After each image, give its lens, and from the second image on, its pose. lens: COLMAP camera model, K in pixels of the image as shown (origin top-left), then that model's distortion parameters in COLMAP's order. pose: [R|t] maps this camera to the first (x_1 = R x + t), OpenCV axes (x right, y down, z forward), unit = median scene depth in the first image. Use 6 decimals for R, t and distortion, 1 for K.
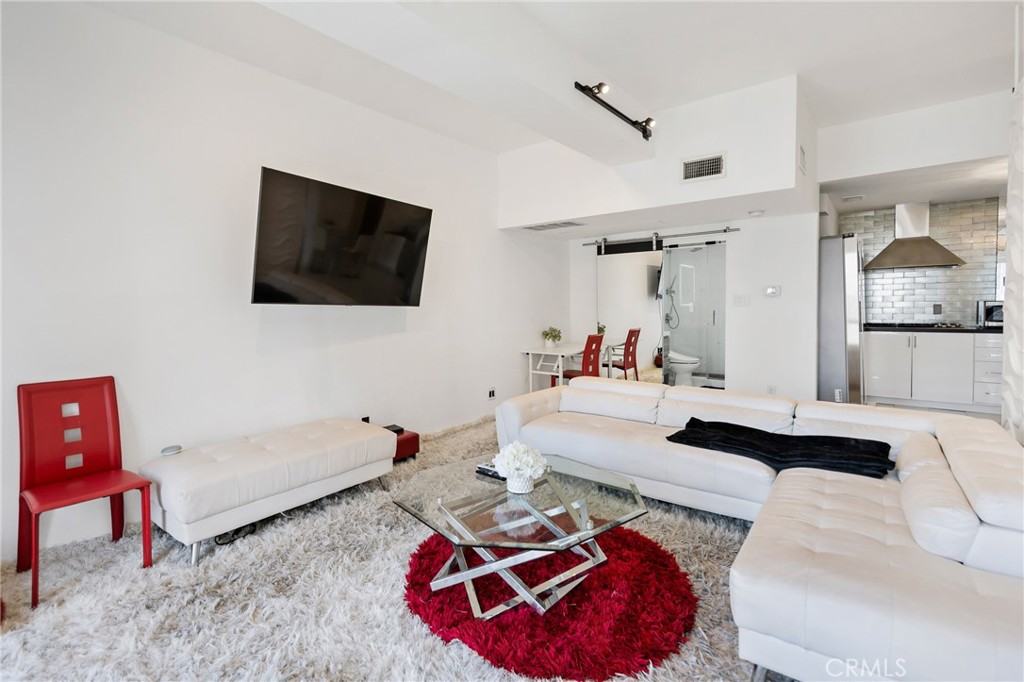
lens RADIAL K [[468.6, 0, 512.3], [0, 468.6, 318.0], [0, 0, 1]] dist [0.000200, -0.000083]
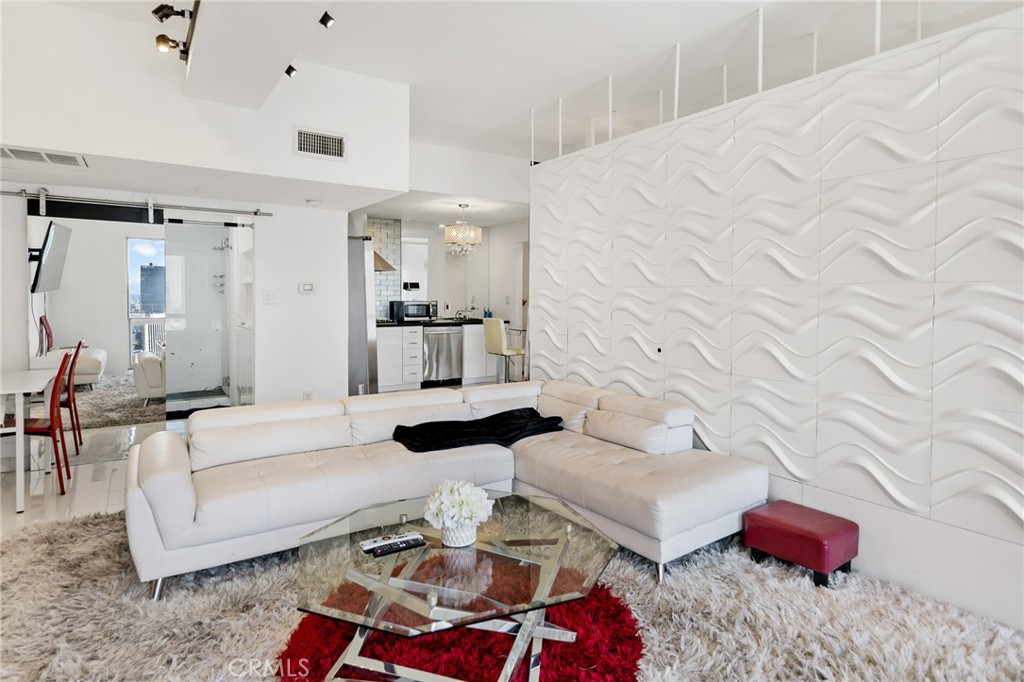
lens RADIAL K [[562.0, 0, 512.7], [0, 562.0, 310.7], [0, 0, 1]] dist [0.001504, 0.000347]
pose [[0.310671, -0.007031, 0.950491, -0.336944], [0.019870, 0.999802, 0.000901, -0.005416], [-0.950310, 0.018607, 0.310750, 0.250859]]
